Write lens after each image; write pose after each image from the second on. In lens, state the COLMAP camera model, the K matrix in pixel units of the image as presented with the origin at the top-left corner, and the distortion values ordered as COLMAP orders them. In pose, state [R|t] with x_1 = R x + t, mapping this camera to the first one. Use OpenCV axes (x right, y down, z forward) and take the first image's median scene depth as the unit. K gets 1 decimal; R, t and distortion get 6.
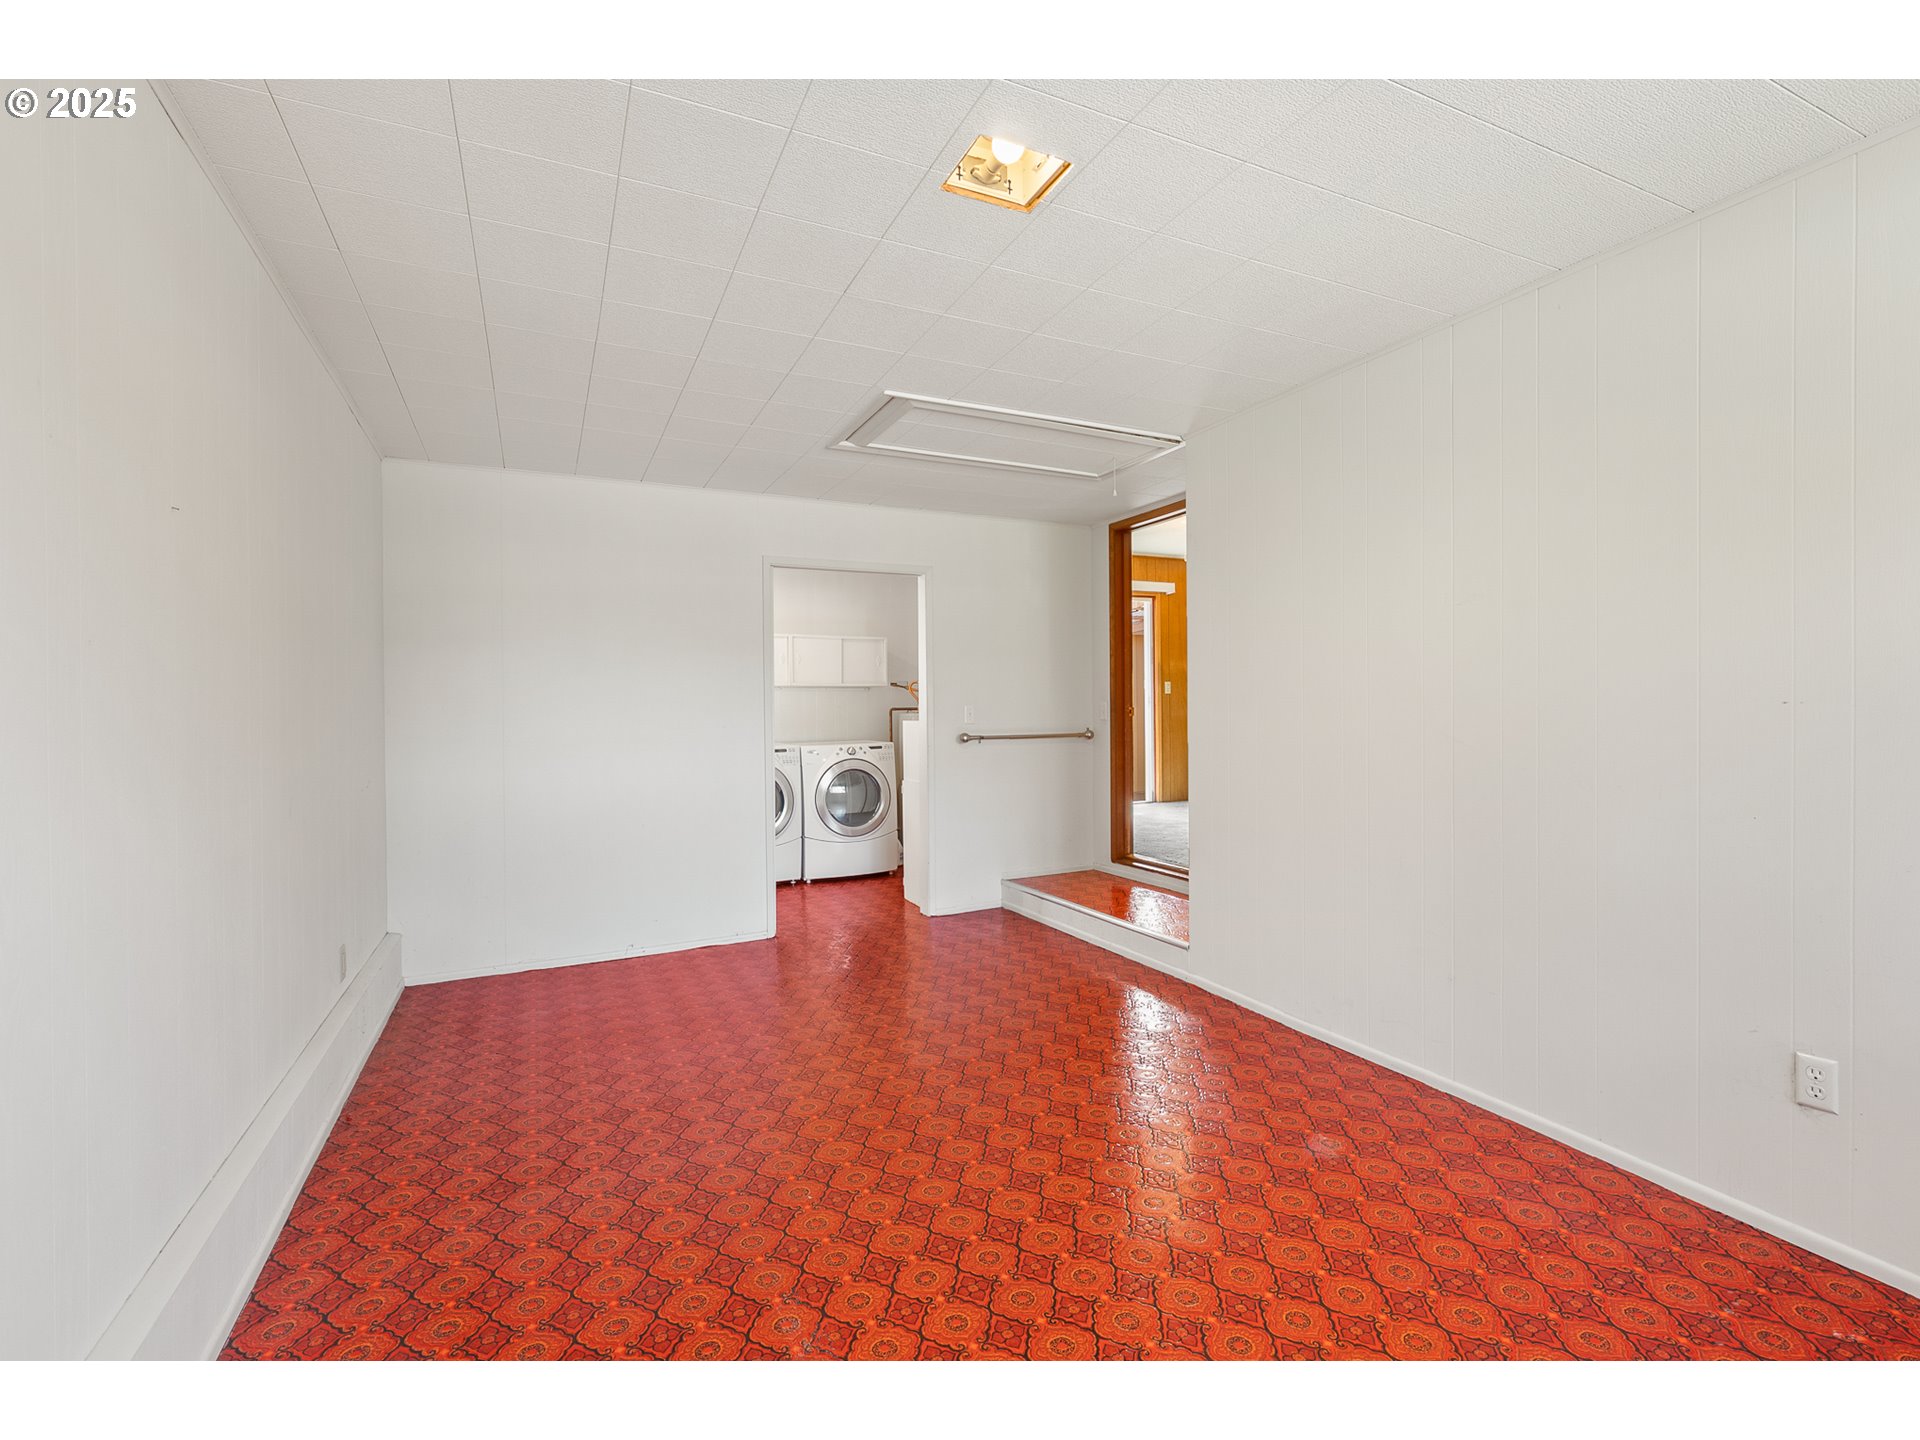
lens RADIAL K [[892.7, 0, 958.5], [0, 892.7, 713.1], [0, 0, 1]] dist [-0.001083, -0.000018]
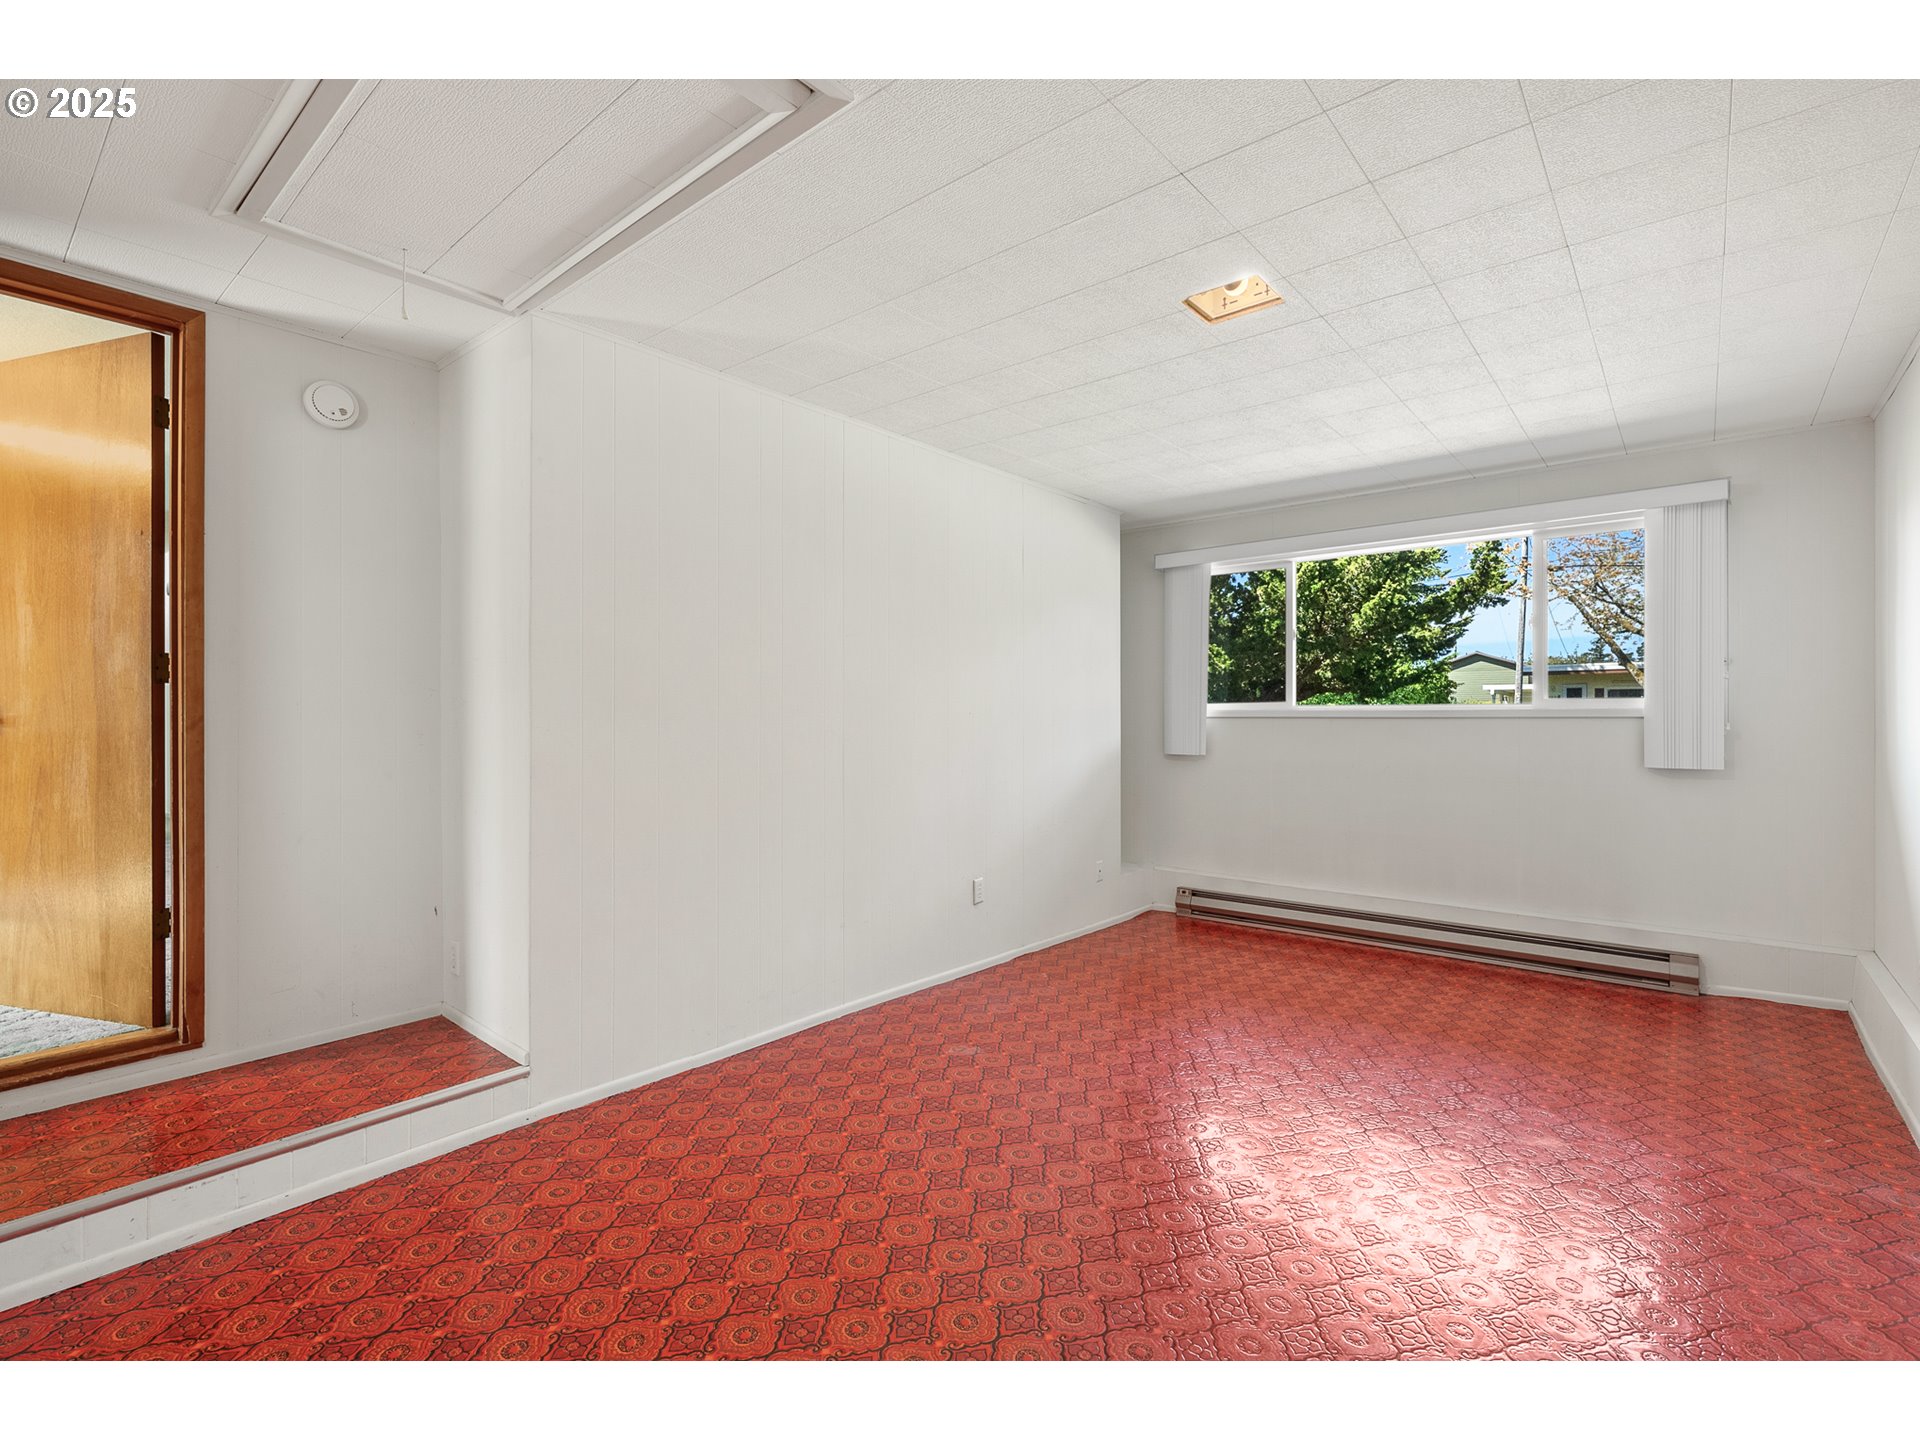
lens RADIAL K [[892.7, 0, 956.5], [0, 892.7, 713.4], [0, 0, 1]] dist [-0.001083, -0.000018]
pose [[-0.413686, -0.013019, 0.910327, -0.616538], [-0.001785, 0.999907, 0.013489, -0.032712], [-0.910418, 0.003955, -0.413671, 1.199191]]
